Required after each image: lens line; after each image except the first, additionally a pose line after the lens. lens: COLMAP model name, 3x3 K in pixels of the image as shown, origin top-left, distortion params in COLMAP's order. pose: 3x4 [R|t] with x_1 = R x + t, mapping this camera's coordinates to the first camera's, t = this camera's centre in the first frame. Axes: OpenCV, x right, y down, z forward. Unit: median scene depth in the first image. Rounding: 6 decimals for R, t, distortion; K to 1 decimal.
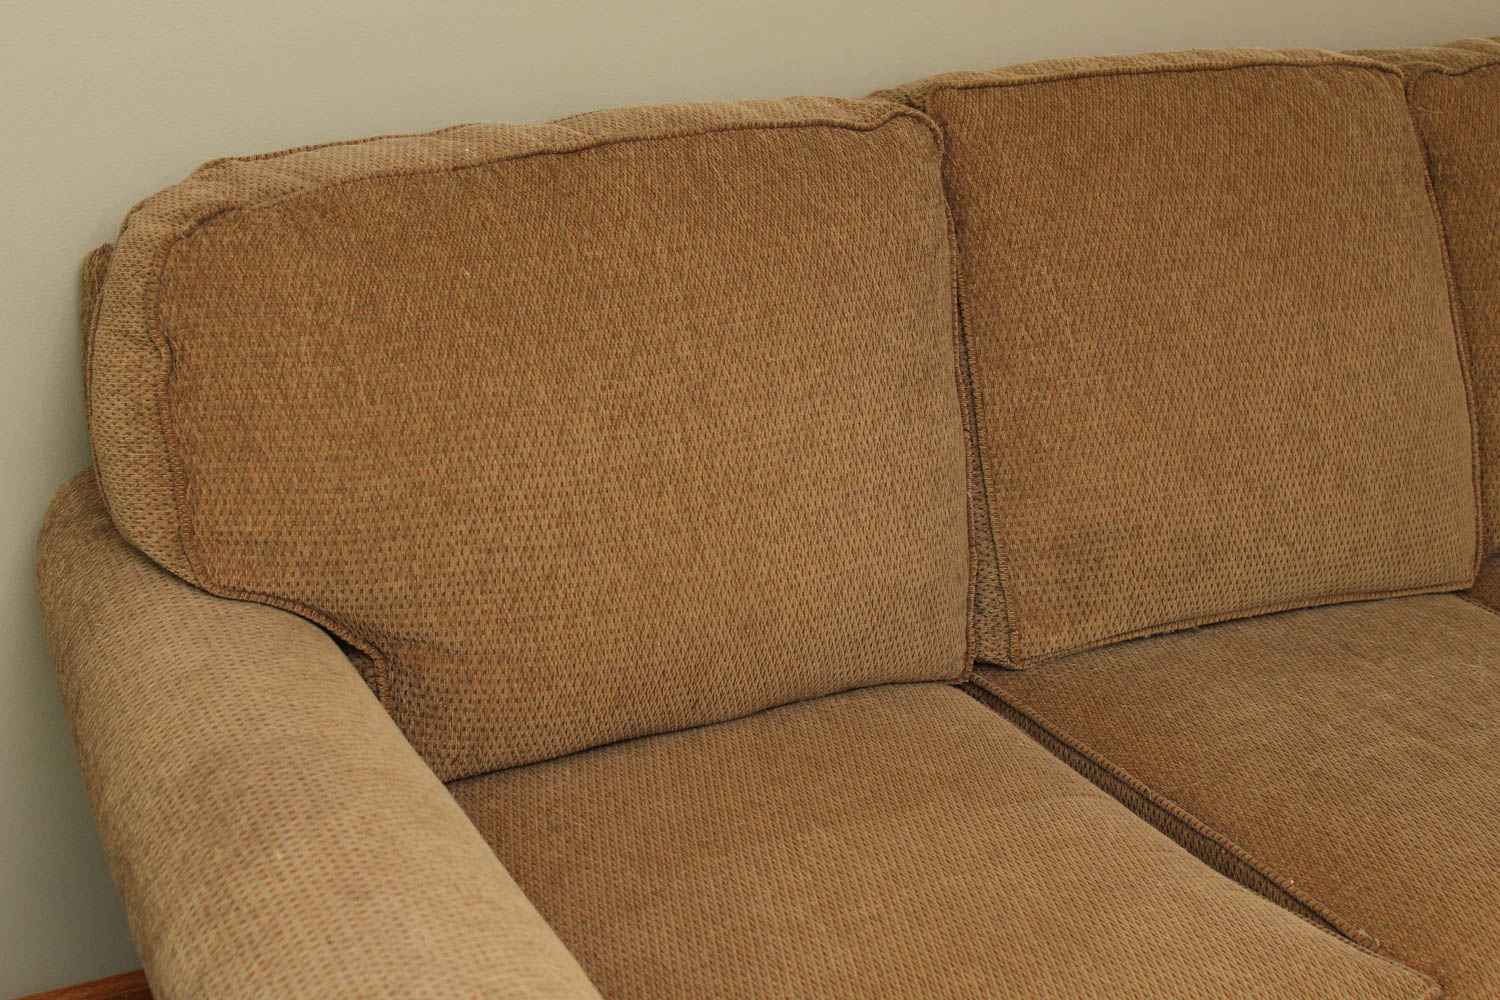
lens RADIAL K [[2277.2, 0, 750.0], [0, 2277.2, 500.0], [0, 0, 1]] dist [-0.008856, 0.040759]
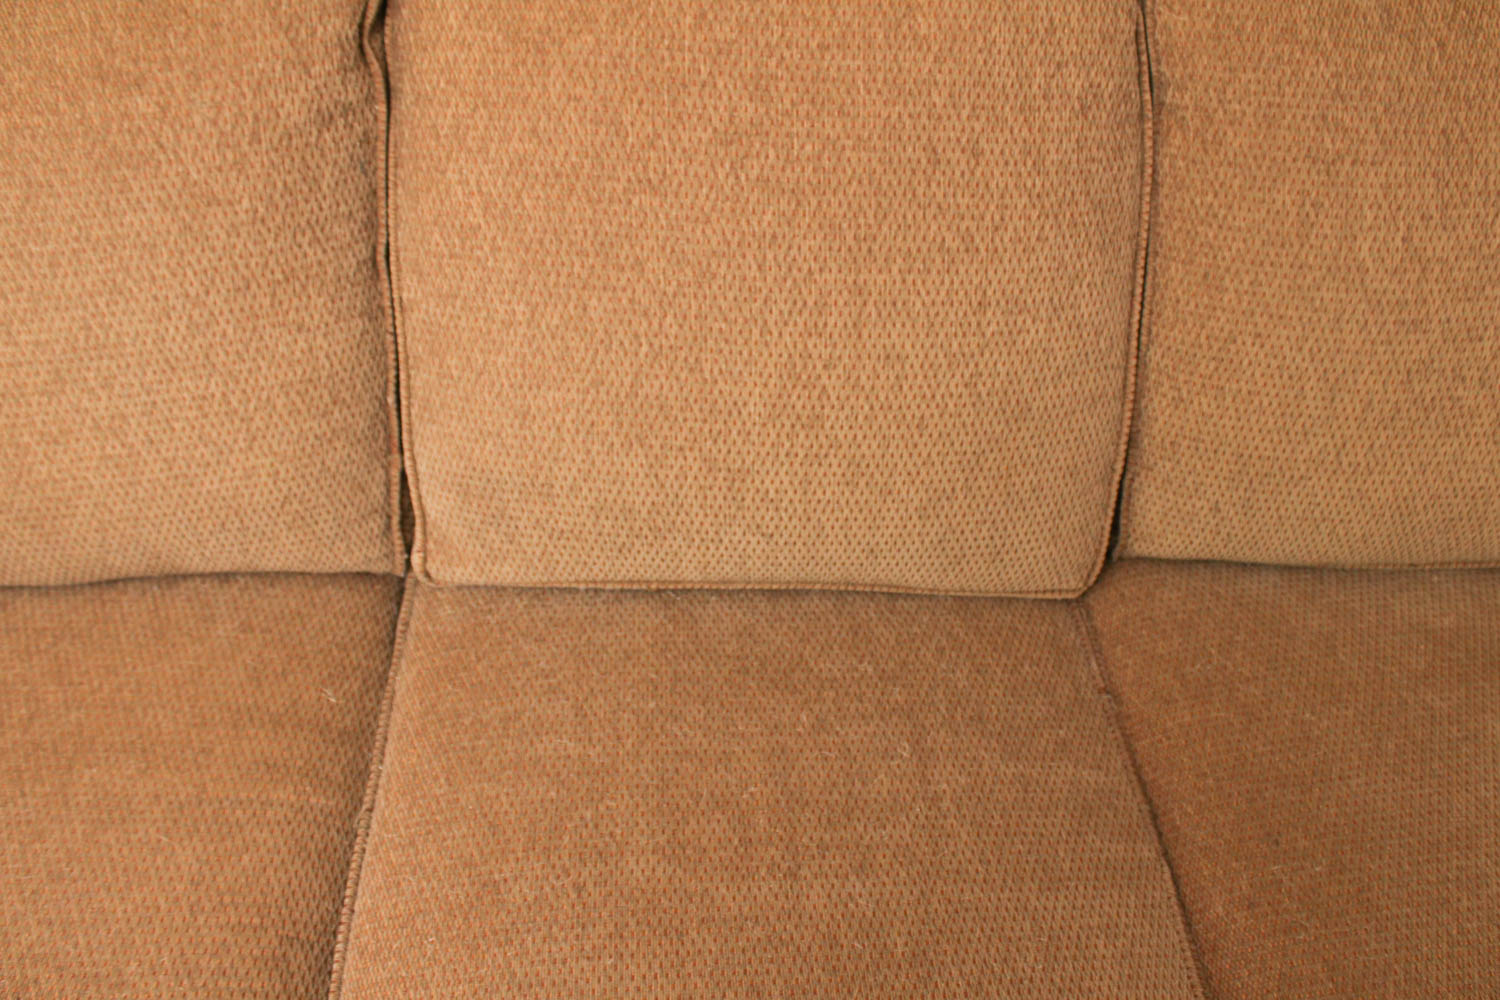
lens RADIAL K [[1280.0, 0, 776.4], [0, 1280.0, 502.1], [0, 0, 1]] dist [-0.158962, 0.125030]
pose [[0.897076, 0.295654, -0.328395, 0.402671], [-0.158399, 0.908954, 0.385633, -0.179396], [0.412510, -0.293925, 0.862232, 0.612598]]
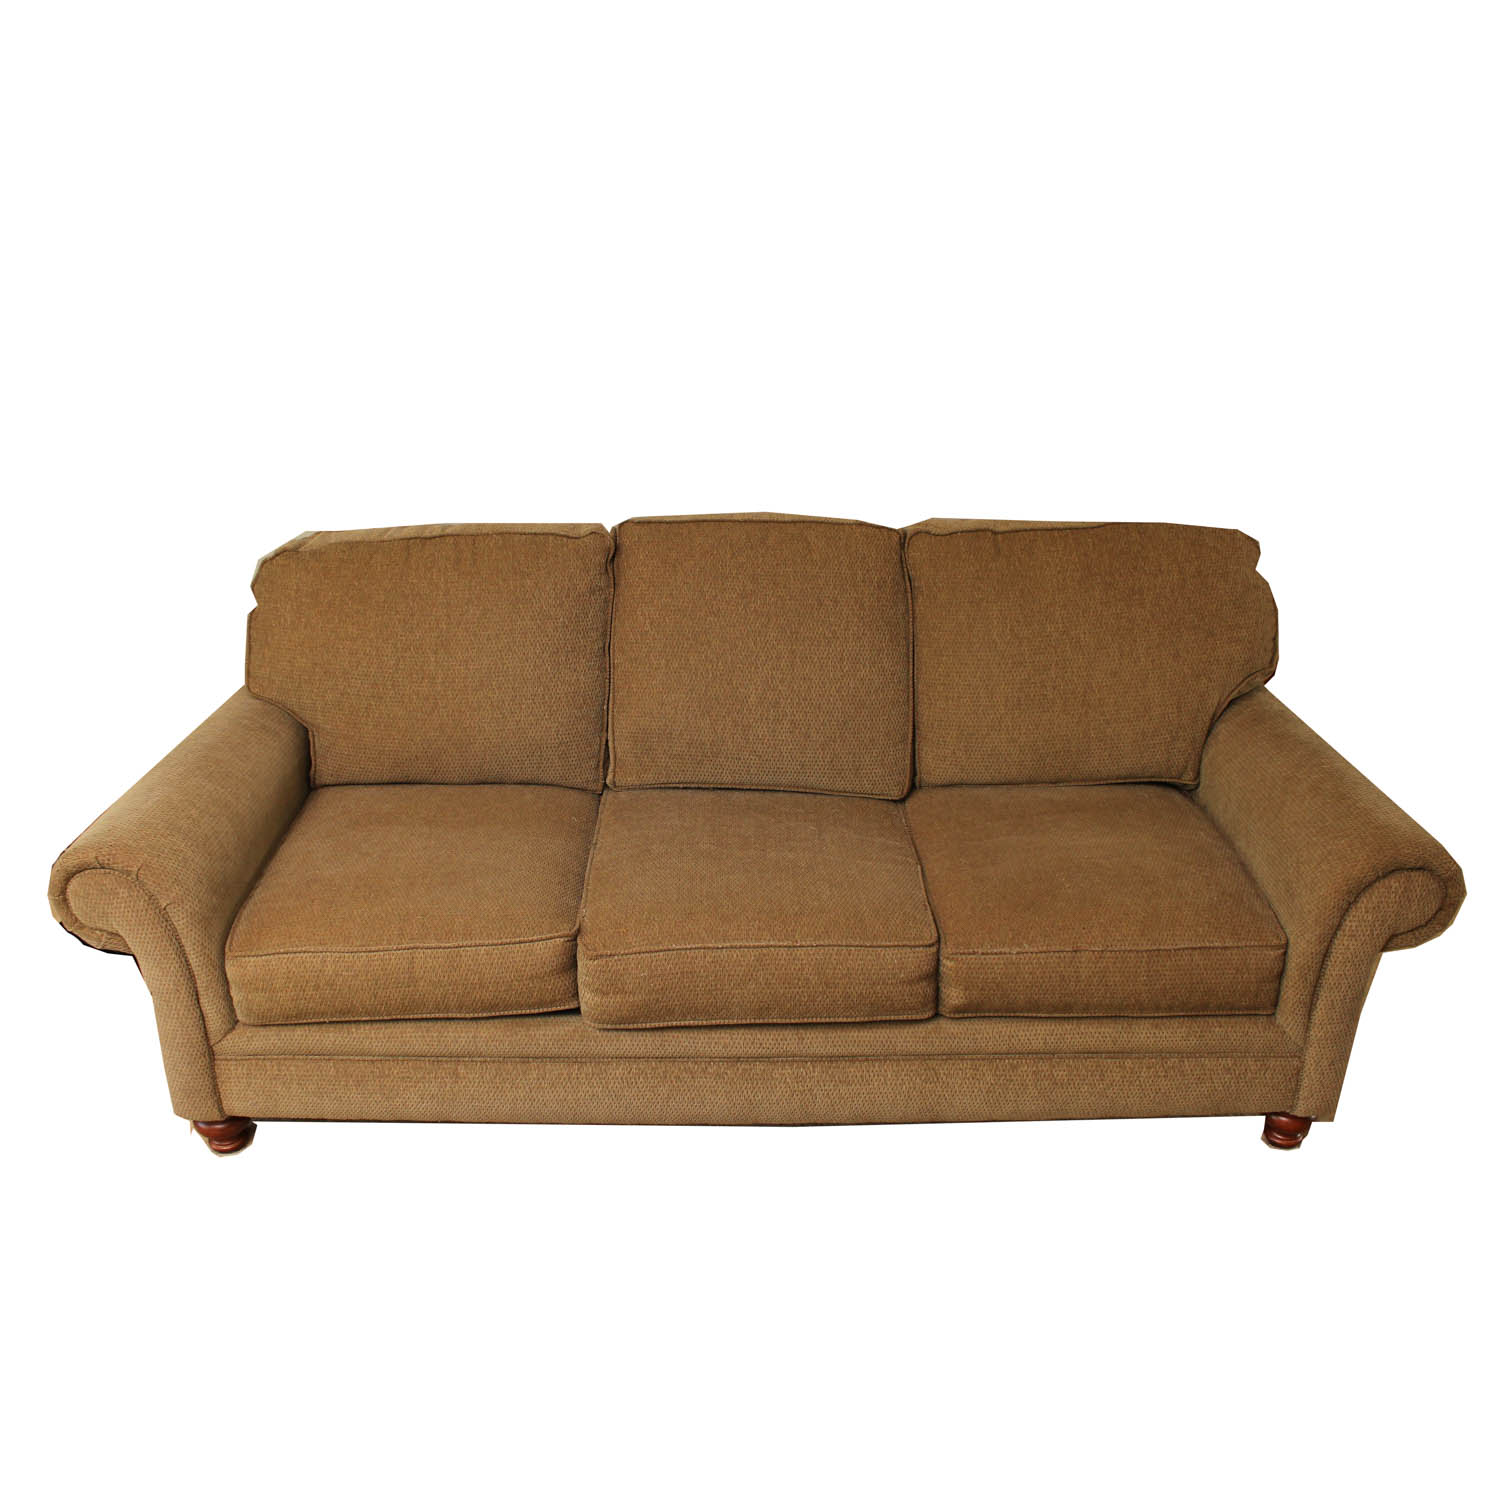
lens RADIAL K [[1322.2, 0, 750.0], [0, 1322.2, 750.0], [0, 0, 1]] dist [-0.118207, -0.000757]
pose [[0.872480, 0.157228, -0.462664, 0.800854], [-0.145598, 0.987461, 0.061005, -0.058787], [0.466455, 0.014137, 0.884432, -0.057460]]
